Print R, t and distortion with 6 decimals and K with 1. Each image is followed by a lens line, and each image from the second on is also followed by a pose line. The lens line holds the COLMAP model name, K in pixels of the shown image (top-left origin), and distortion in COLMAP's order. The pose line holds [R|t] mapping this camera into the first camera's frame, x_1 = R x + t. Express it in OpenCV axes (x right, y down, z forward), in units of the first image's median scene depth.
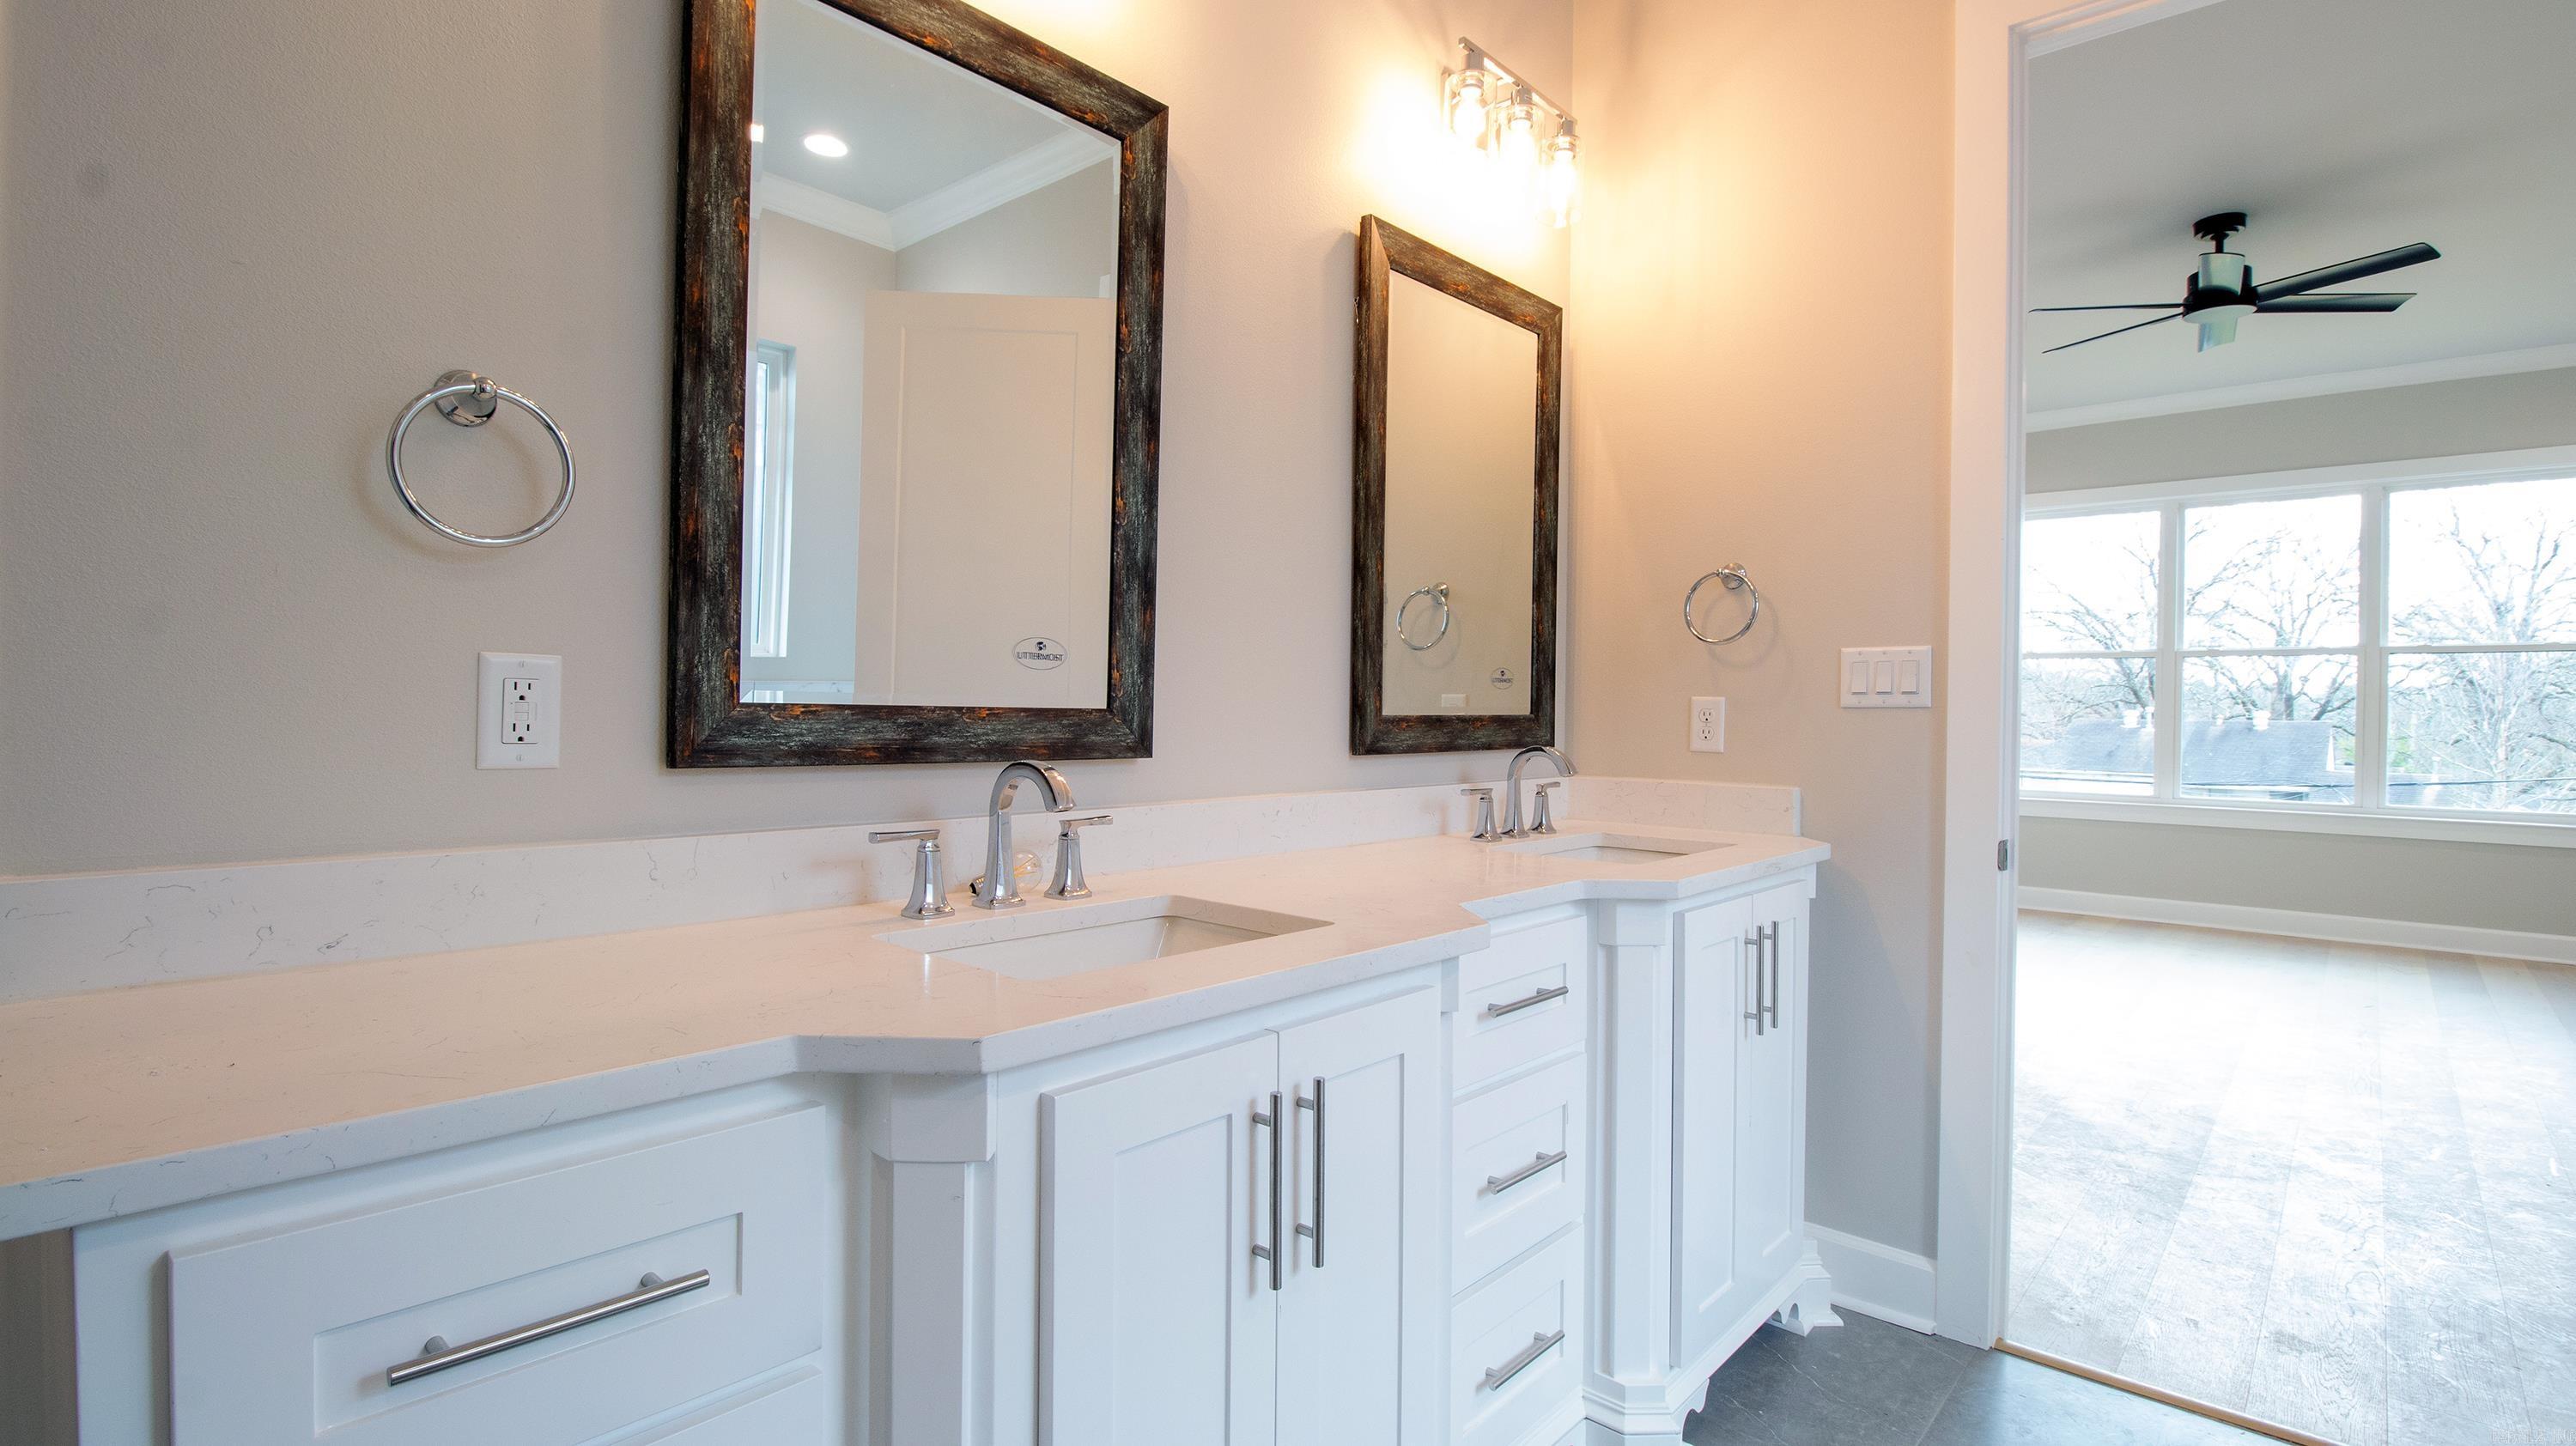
lens RADIAL K [[1192.7, 0, 1300.5], [0, 1192.7, 717.4], [0, 0, 1]] dist [-0.002491, -0.000744]
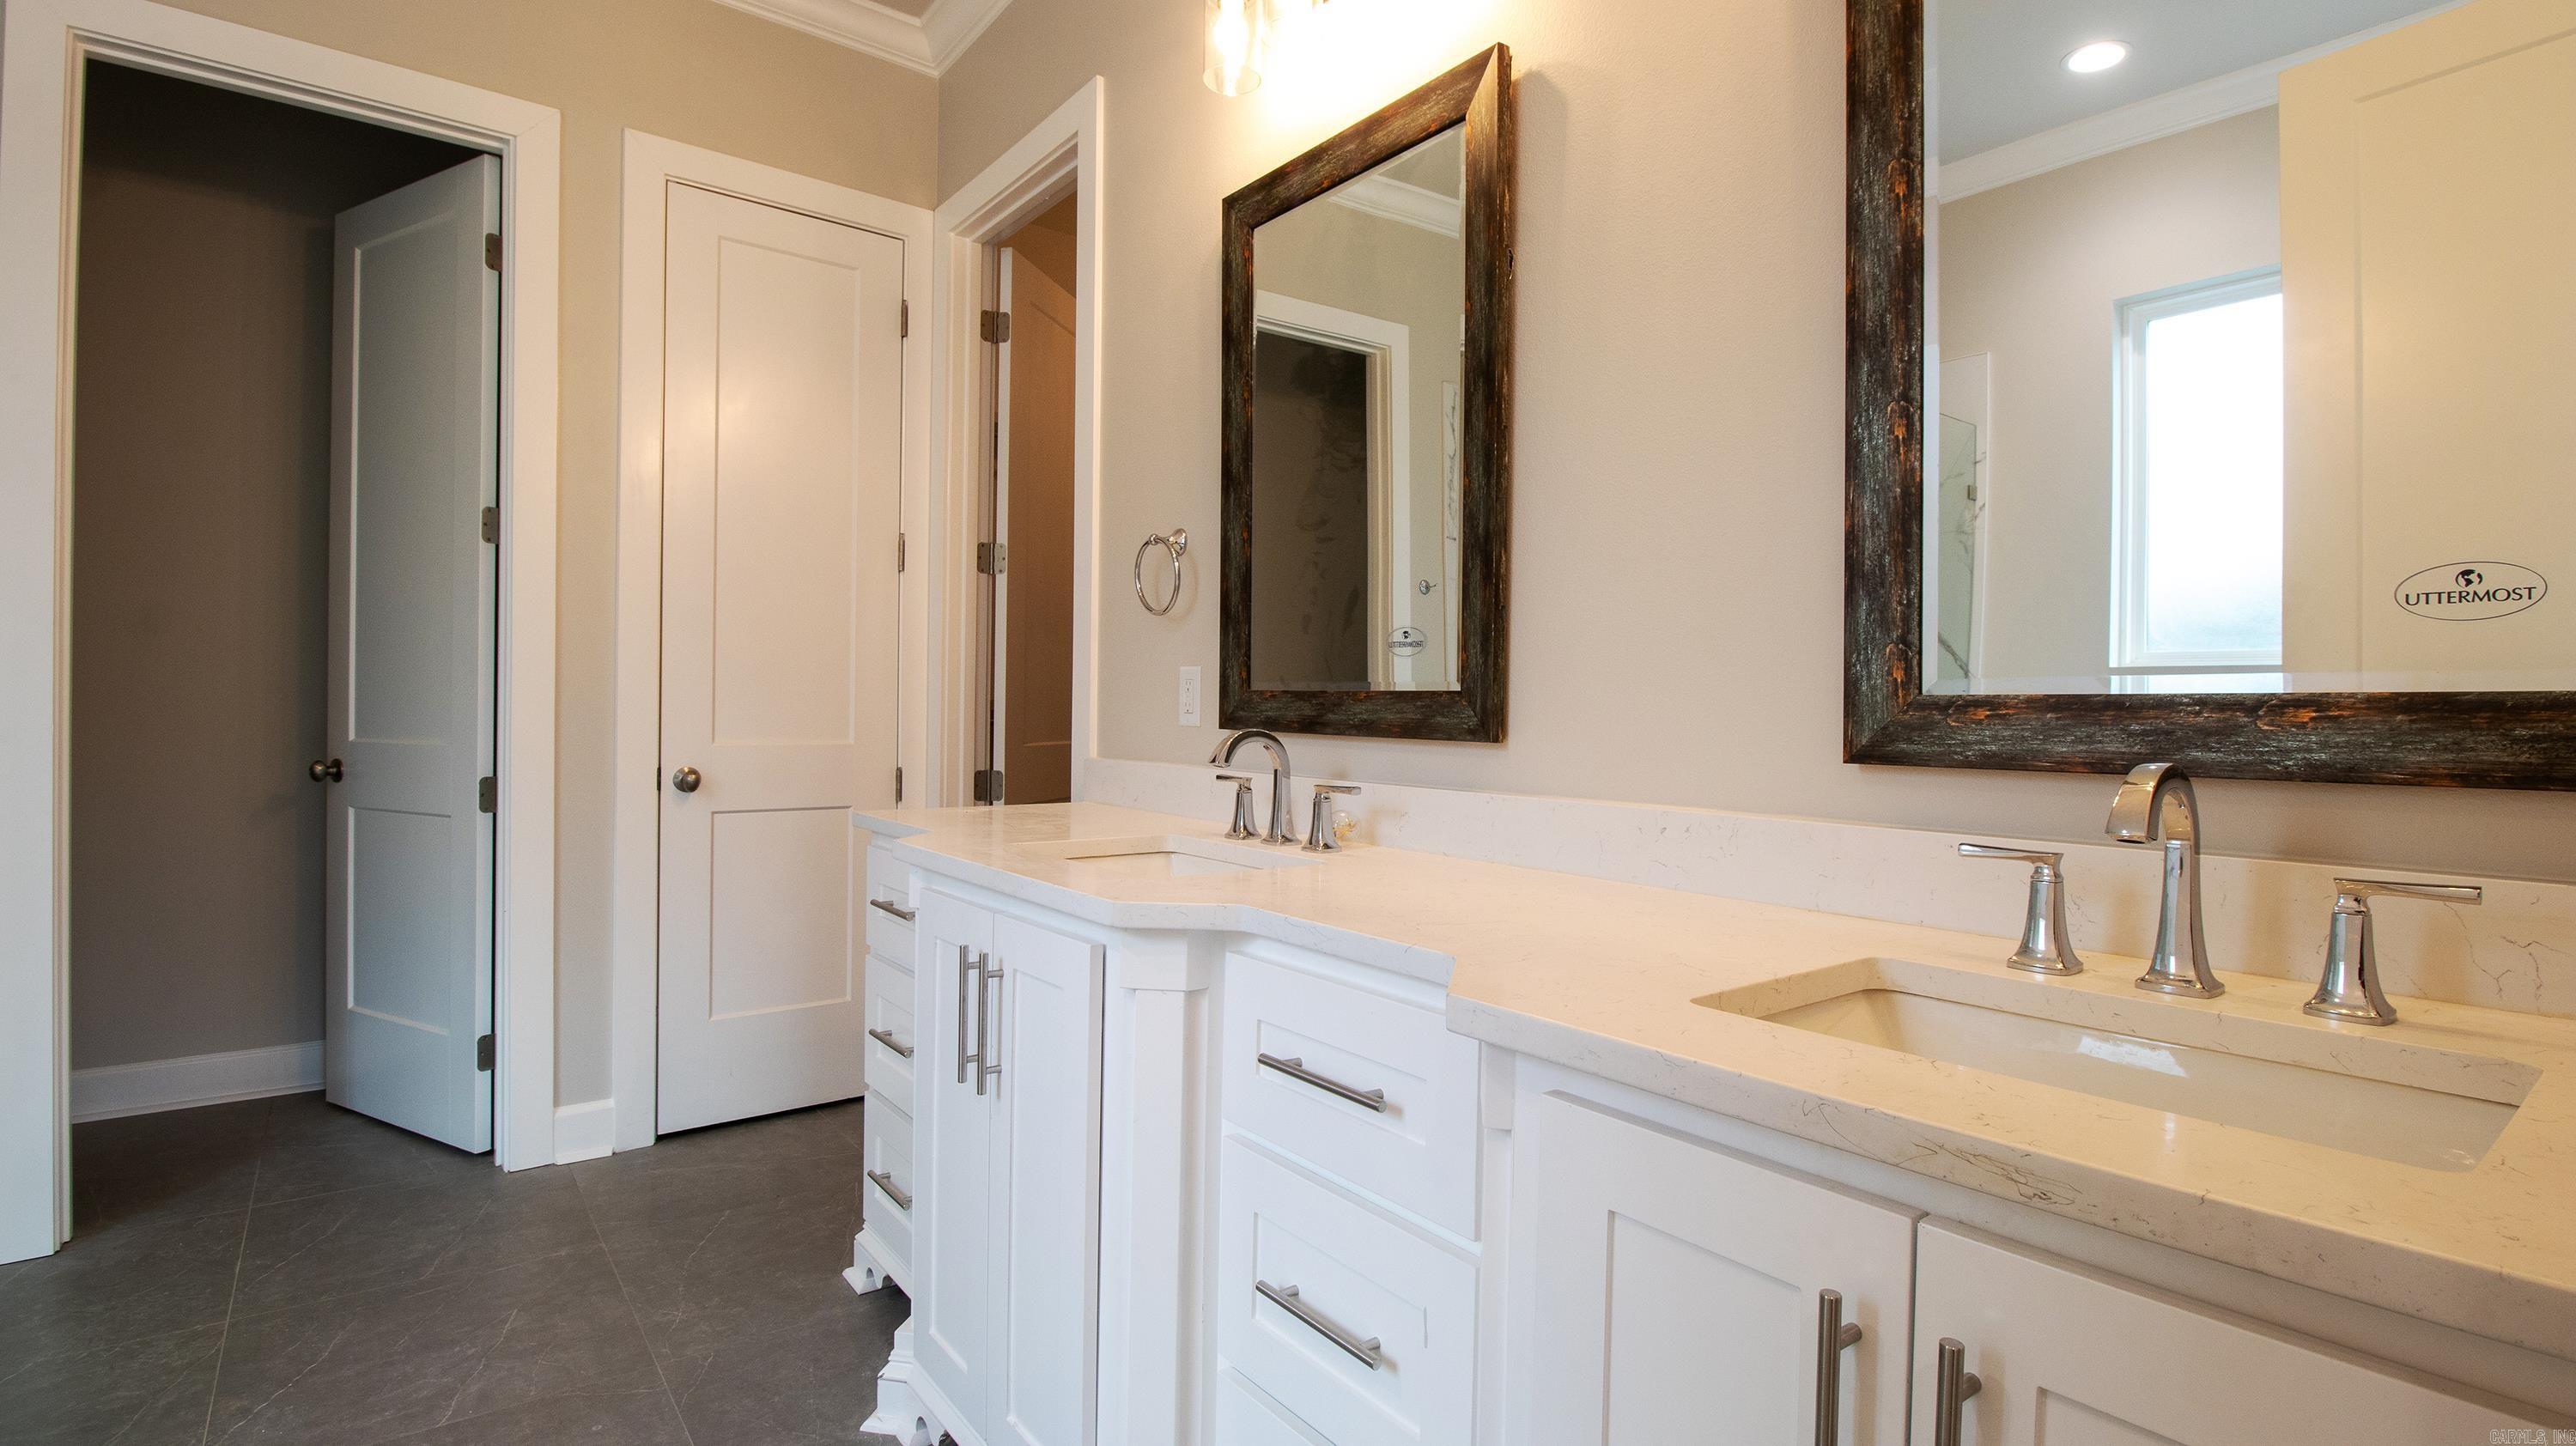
lens RADIAL K [[1182.8, 0, 1294.7], [0, 1182.8, 702.8], [0, 0, 1]] dist [-0.001176, -0.000160]
pose [[-0.168184, -0.008110, -0.985722, 0.793846], [-0.010193, 0.999927, -0.006488, 0.010046], [0.985703, 0.008956, -0.168255, 0.971108]]
